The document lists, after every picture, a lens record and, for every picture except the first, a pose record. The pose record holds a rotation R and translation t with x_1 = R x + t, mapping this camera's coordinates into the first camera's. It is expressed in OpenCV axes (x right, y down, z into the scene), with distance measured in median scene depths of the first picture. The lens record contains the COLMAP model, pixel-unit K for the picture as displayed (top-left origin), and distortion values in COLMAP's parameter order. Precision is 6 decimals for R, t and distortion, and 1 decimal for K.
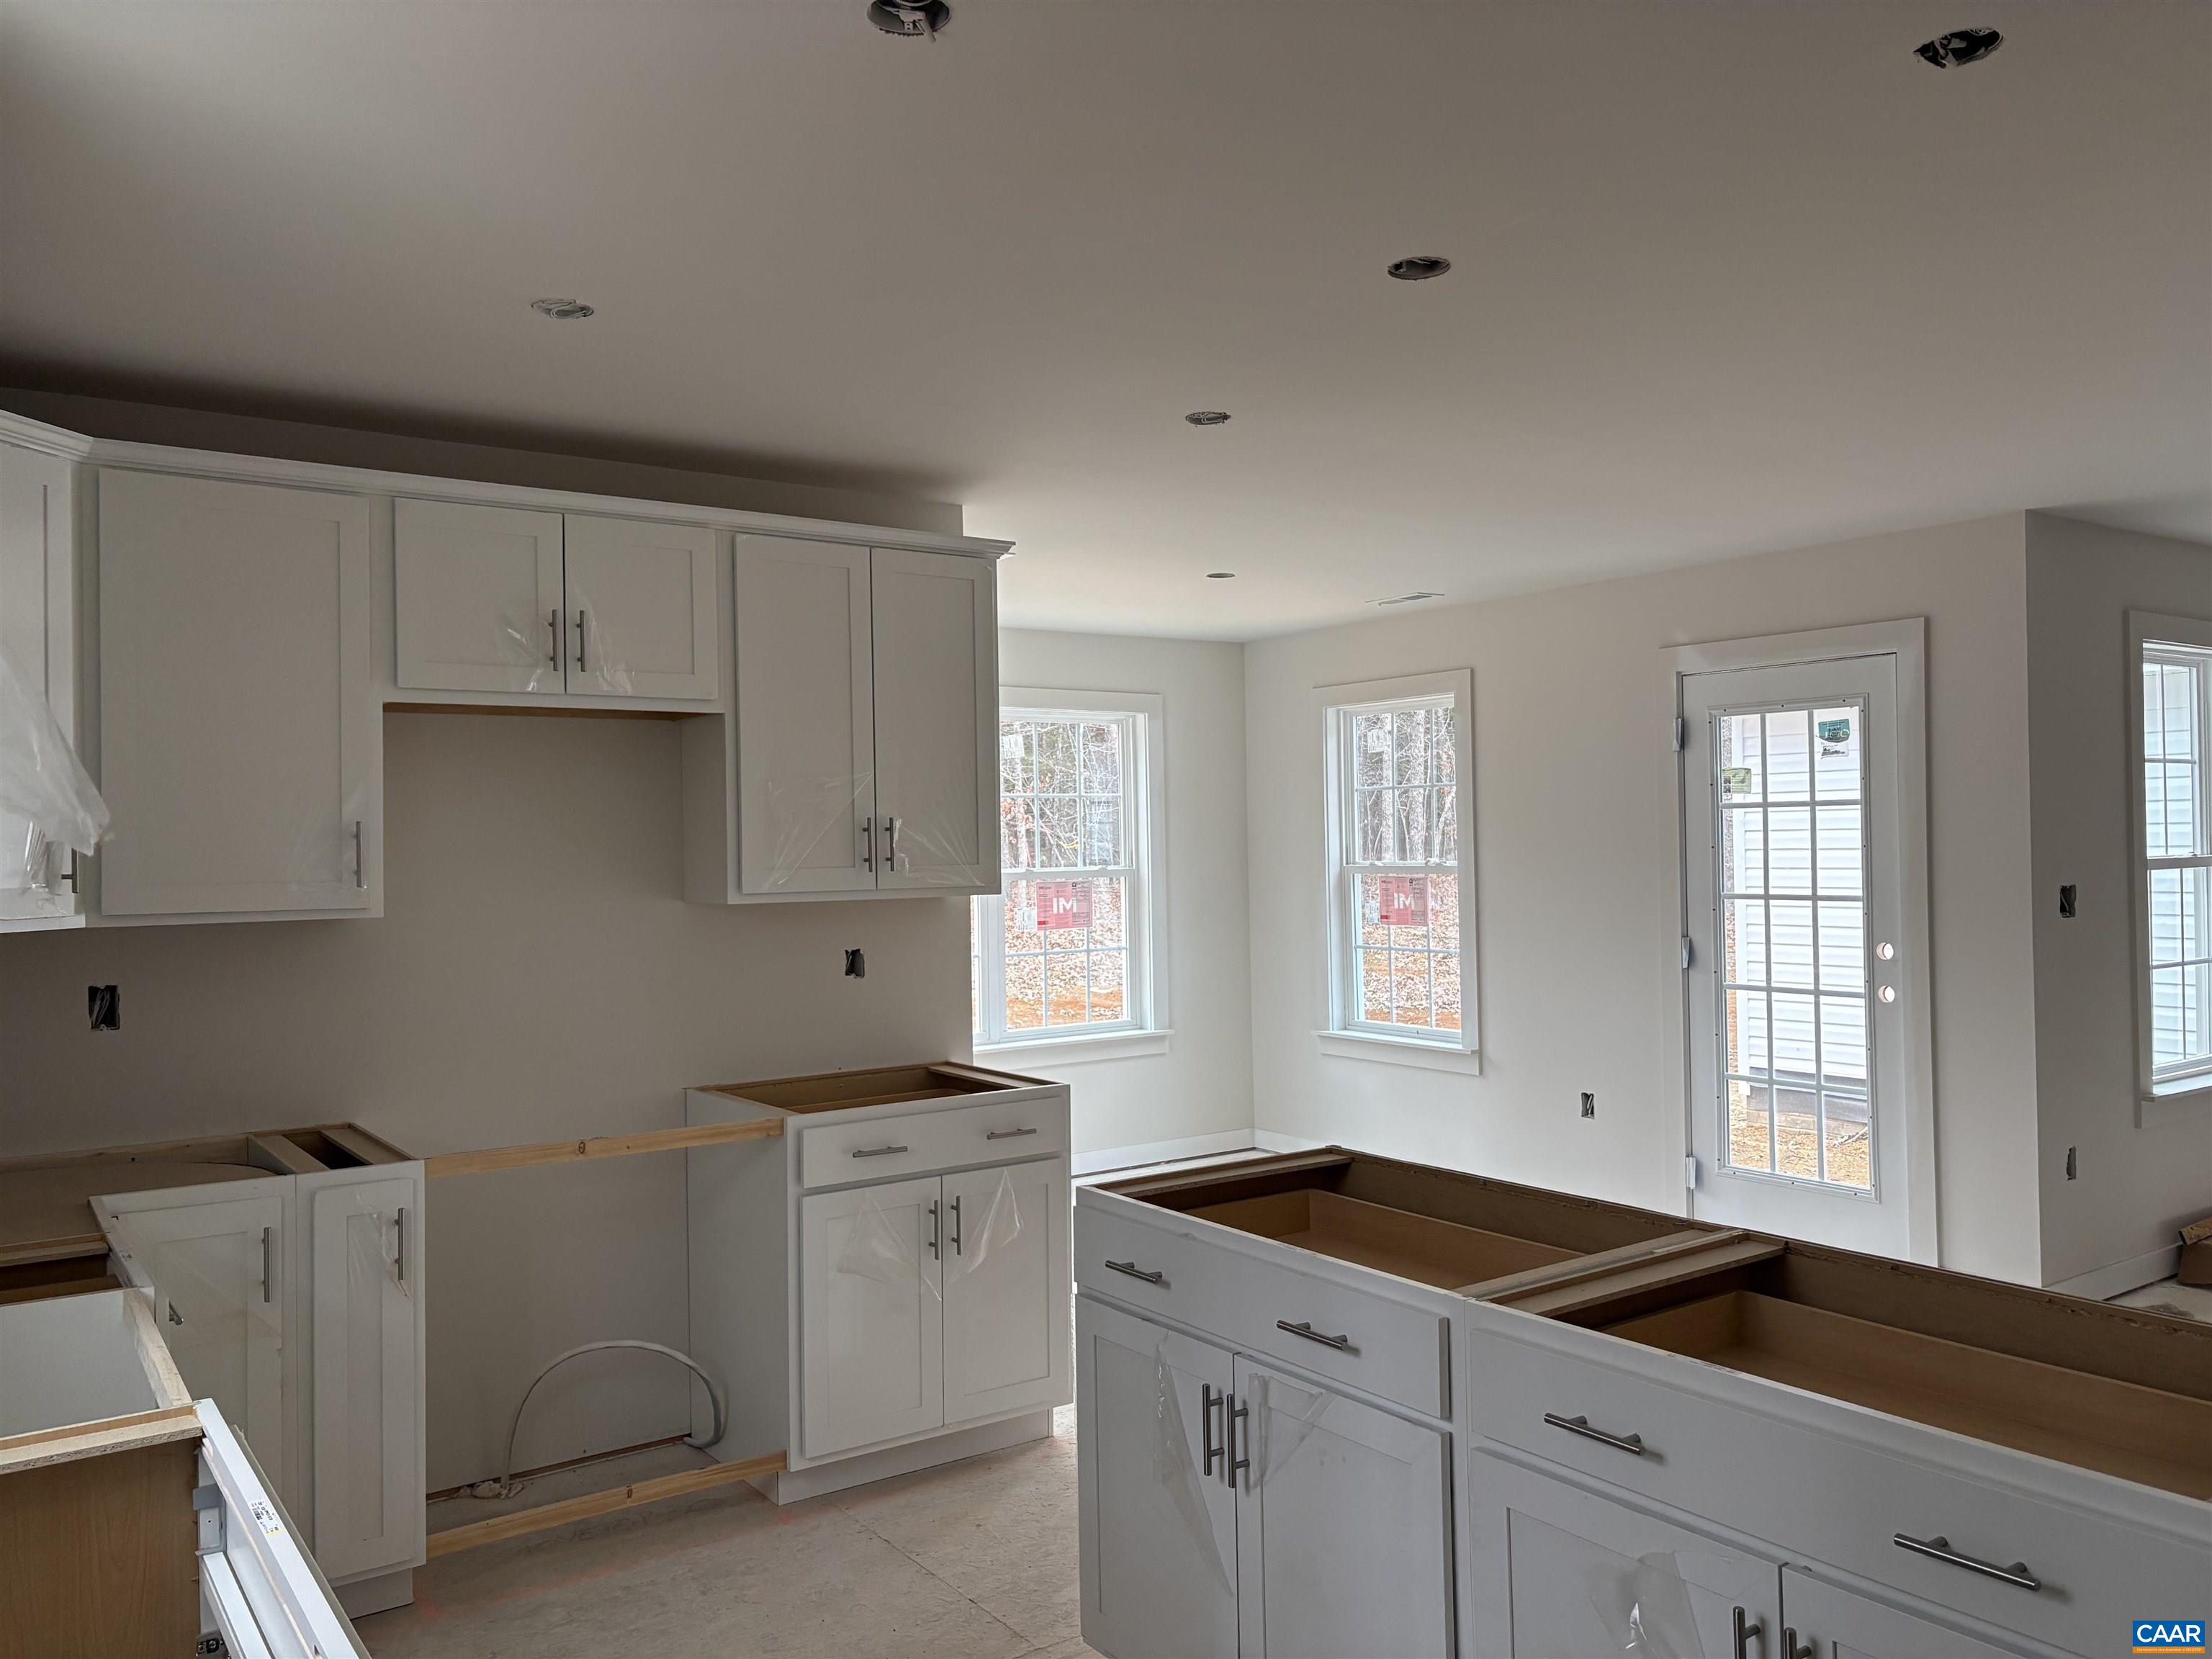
lens RADIAL K [[1665.9, 0, 1111.4], [0, 1665.9, 838.9], [0, 0, 1]] dist [0.048406, -0.051449]
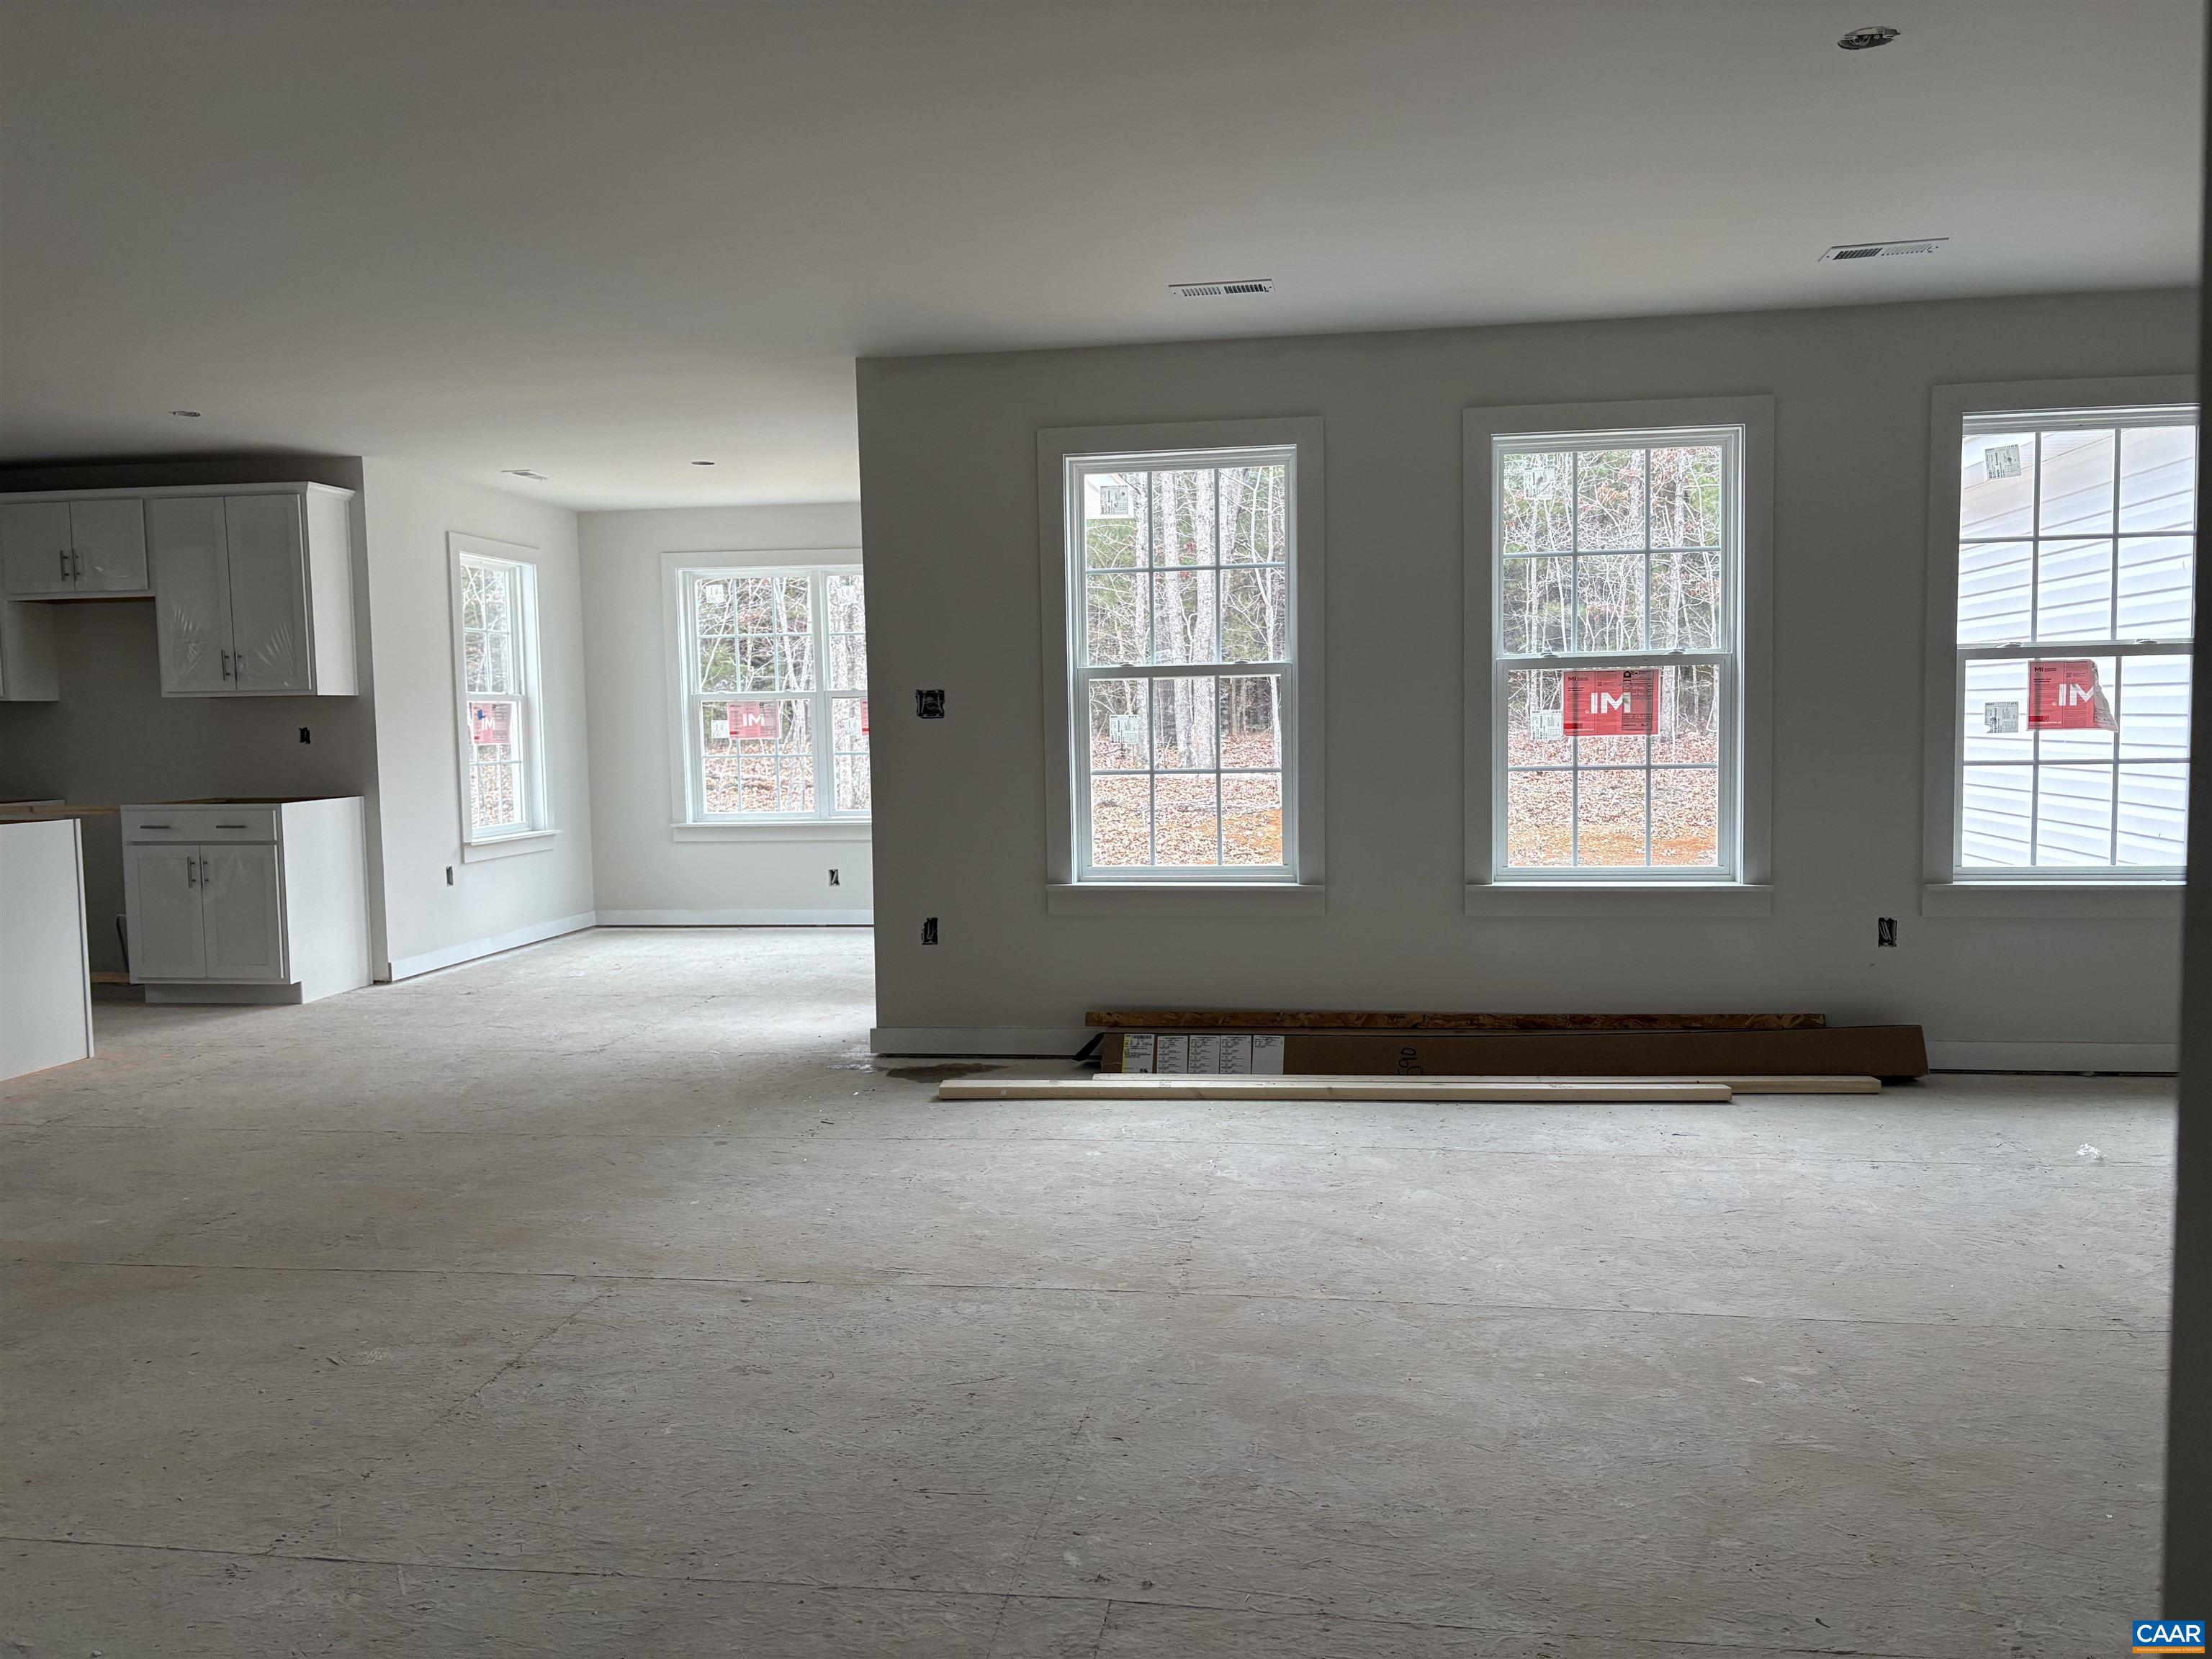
lens RADIAL K [[1665.9, 0, 1106.0], [0, 1665.9, 834.1], [0, 0, 1]] dist [0.048406, -0.051449]
pose [[0.724261, 0.052869, -0.687496, 1.566540], [0.010066, 0.996139, 0.087208, 0.030426], [0.689453, -0.070082, 0.720932, 0.287617]]
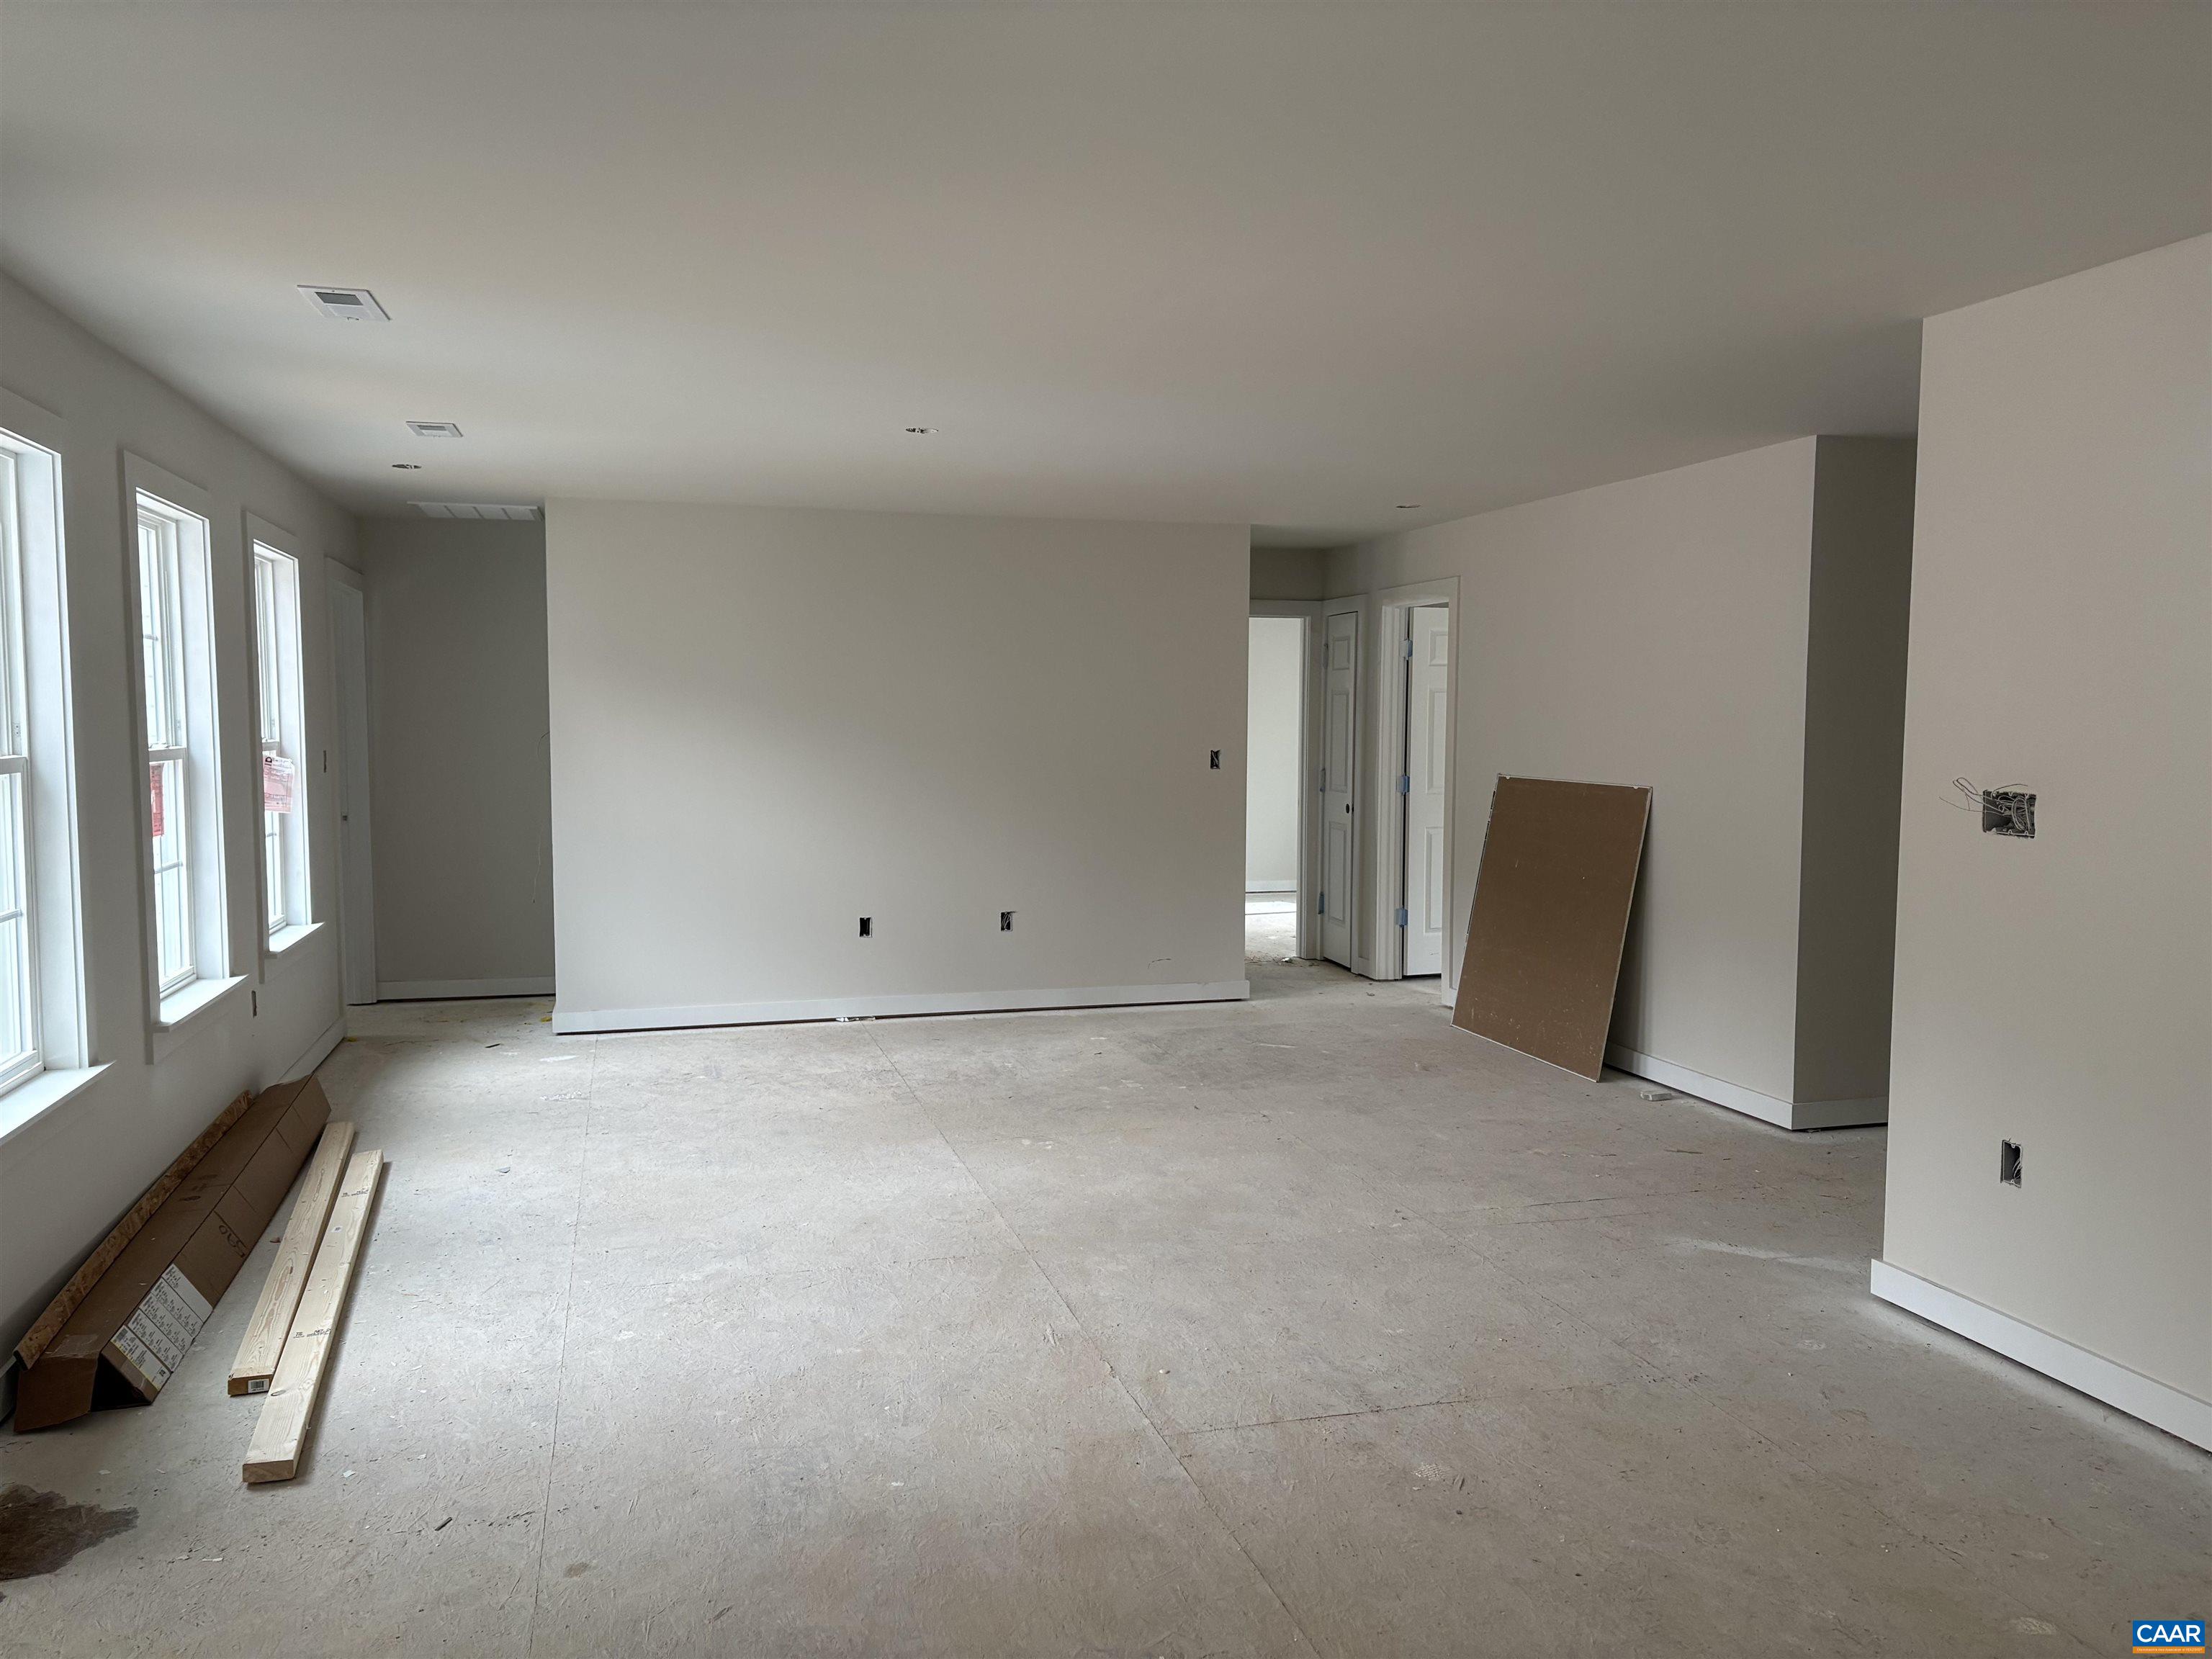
lens RADIAL K [[1665.9, 0, 1110.9], [0, 1665.9, 842.7], [0, 0, 1]] dist [0.048406, -0.051449]
pose [[0.329647, -0.055857, 0.942450, 0.209107], [-0.013100, 0.997882, 0.063724, -0.004985], [-0.944013, -0.033352, 0.328217, 0.465900]]
